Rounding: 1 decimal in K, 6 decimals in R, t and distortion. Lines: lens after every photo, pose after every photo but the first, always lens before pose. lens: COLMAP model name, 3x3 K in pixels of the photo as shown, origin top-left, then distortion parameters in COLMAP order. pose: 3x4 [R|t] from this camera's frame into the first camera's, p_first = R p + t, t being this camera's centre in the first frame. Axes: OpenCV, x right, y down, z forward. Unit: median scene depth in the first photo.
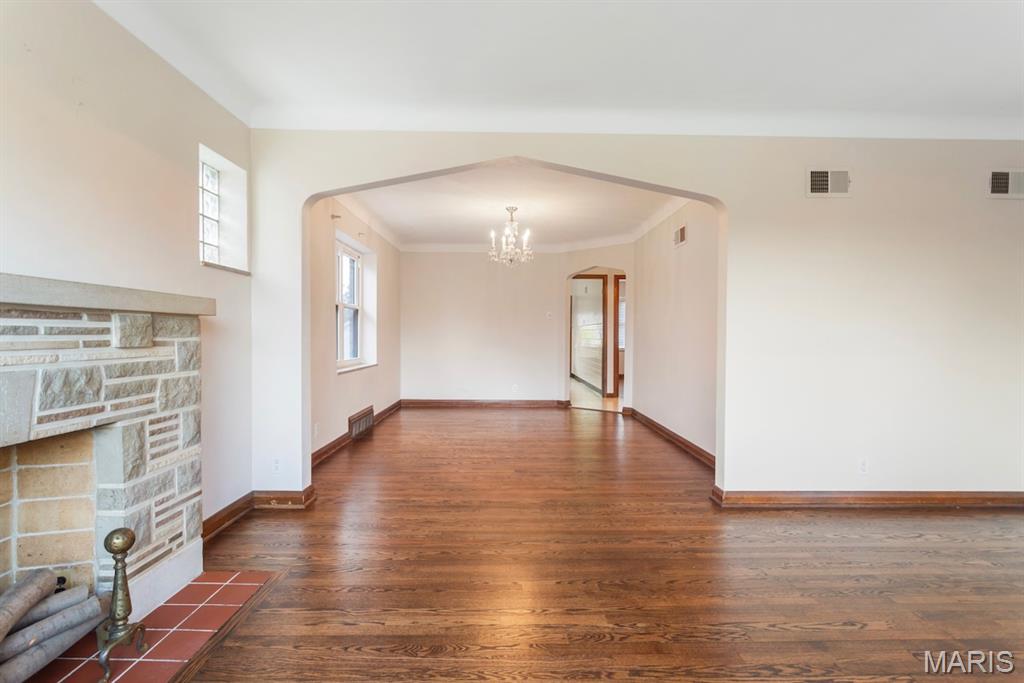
lens RADIAL K [[496.2, 0, 514.4], [0, 496.2, 339.8], [0, 0, 1]] dist [-0.019920, 0.007473]
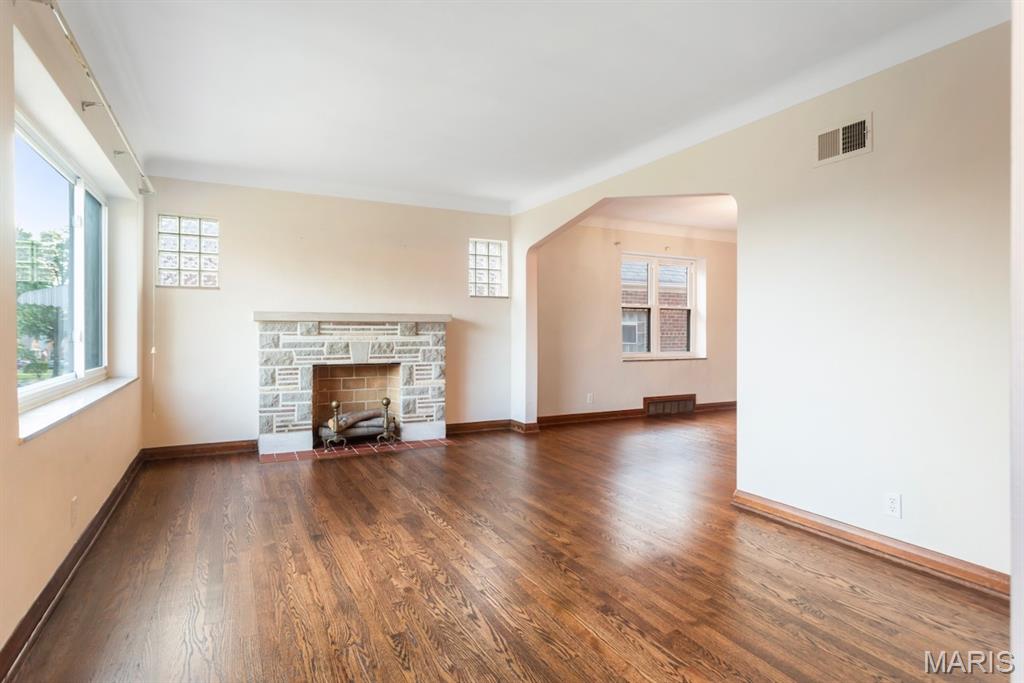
lens RADIAL K [[575.4, 0, 504.6], [0, 575.4, 333.9], [0, 0, 1]] dist [-0.009061, 0.000022]
pose [[0.420396, 0.001183, -0.907340, 1.375178], [-0.010119, 0.999943, -0.003385, 0.007041], [0.907284, 0.010605, 0.420384, 0.108032]]
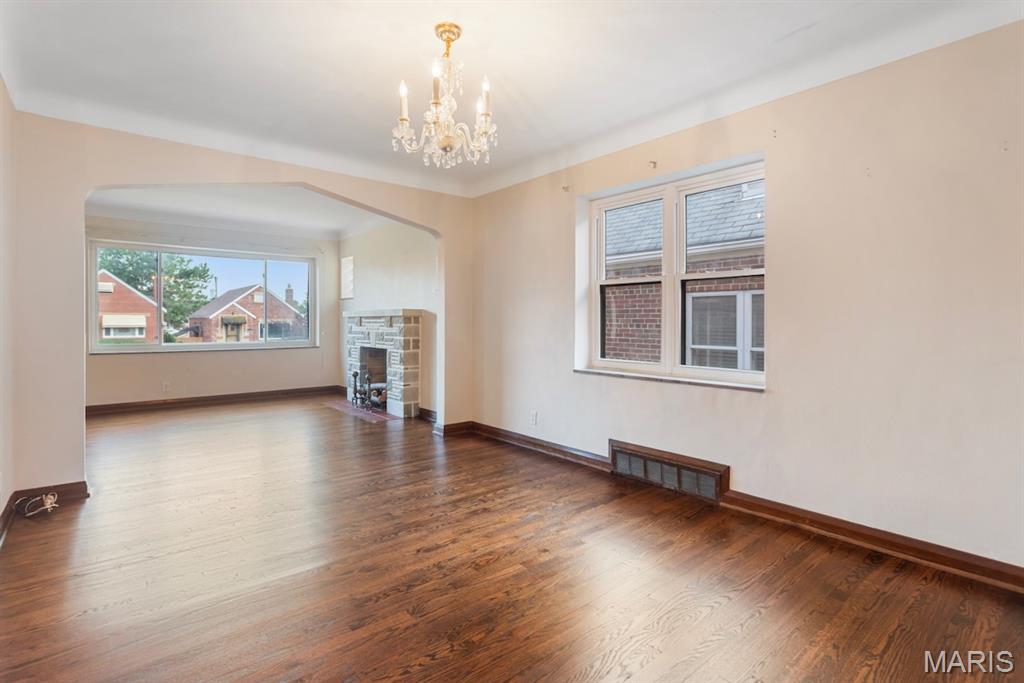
lens RADIAL K [[496.2, 0, 491.1], [0, 496.2, 319.5], [0, 0, 1]] dist [-0.019920, 0.007473]
pose [[-0.805158, -0.000942, -0.593060, 0.385453], [-0.005071, 0.999973, 0.005296, -0.032606], [0.593039, 0.007271, -0.805141, 2.415420]]
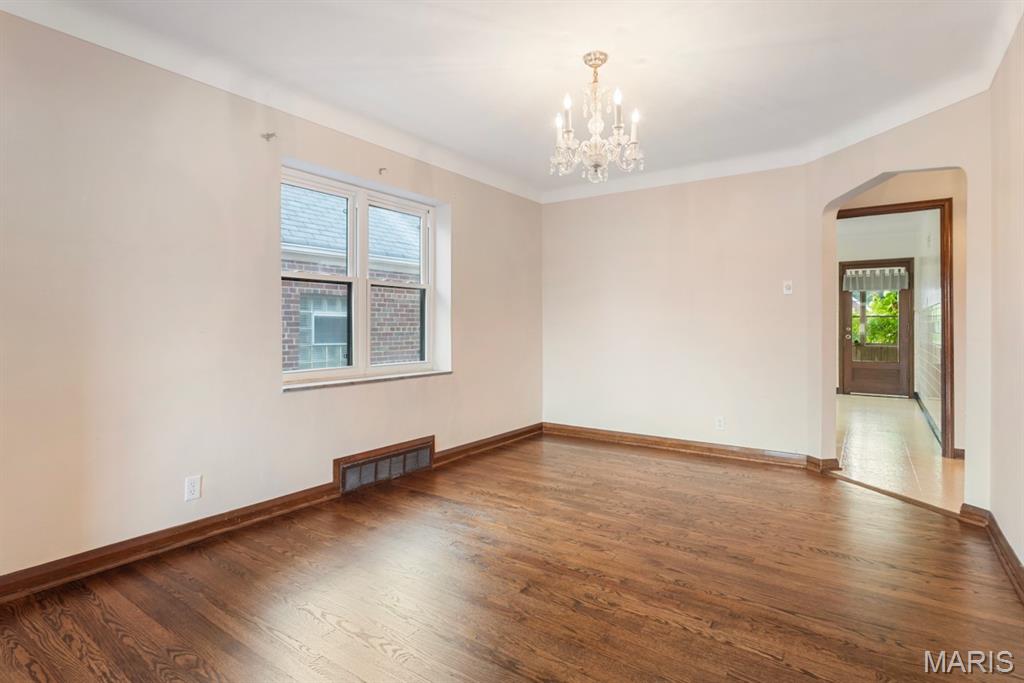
lens RADIAL K [[496.2, 0, 526.7], [0, 496.2, 325.2], [0, 0, 1]] dist [-0.019920, 0.007473]
pose [[0.803300, -0.005725, -0.595547, 0.385874], [-0.003706, 0.999886, -0.014611, -0.007125], [0.595563, 0.013944, 0.803188, 1.048857]]
